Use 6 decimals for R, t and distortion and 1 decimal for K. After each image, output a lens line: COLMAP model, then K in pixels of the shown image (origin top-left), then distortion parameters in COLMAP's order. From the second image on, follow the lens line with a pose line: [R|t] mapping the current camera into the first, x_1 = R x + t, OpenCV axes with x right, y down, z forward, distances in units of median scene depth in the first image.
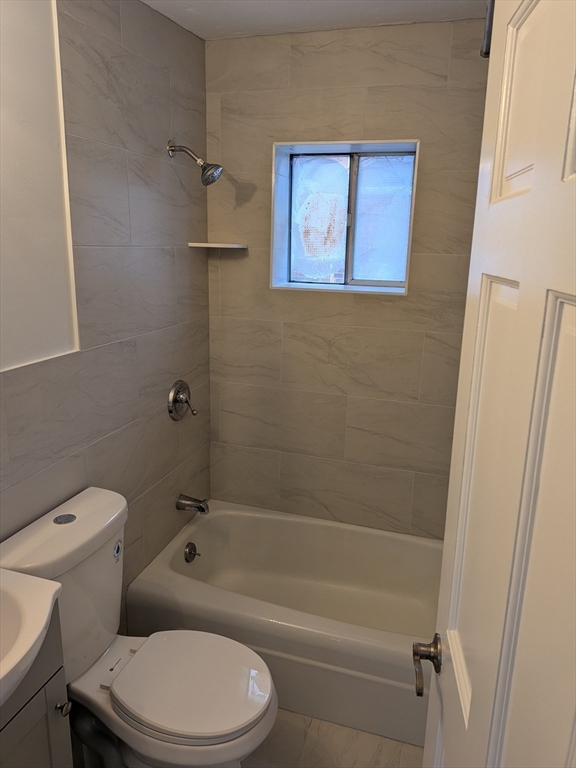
lens RADIAL K [[549.6, 0, 289.4], [0, 549.6, 372.1], [0, 0, 1]] dist [0.047419, -0.072918]
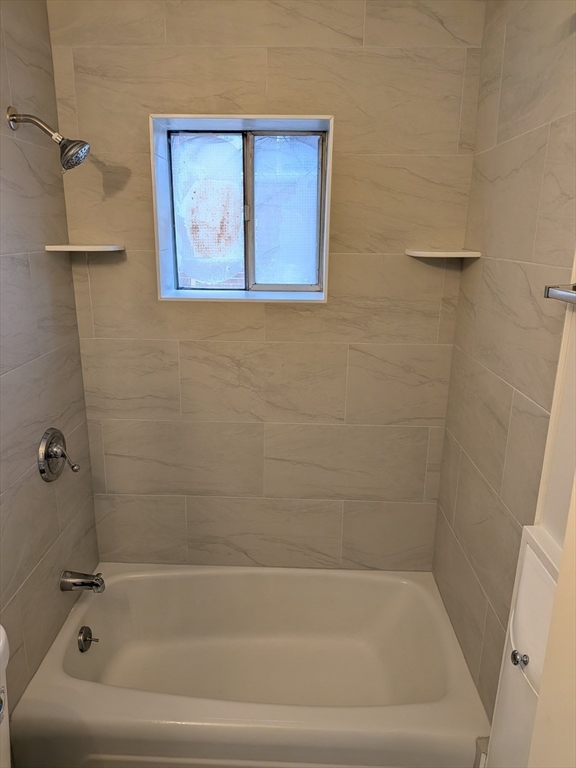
lens RADIAL K [[549.6, 0, 280.0], [0, 549.6, 382.9], [0, 0, 1]] dist [0.047419, -0.072918]
pose [[0.964889, -0.087526, 0.247646, -0.078776], [0.076516, 0.995618, 0.053757, -0.066156], [-0.251266, -0.032920, 0.967358, 0.187145]]
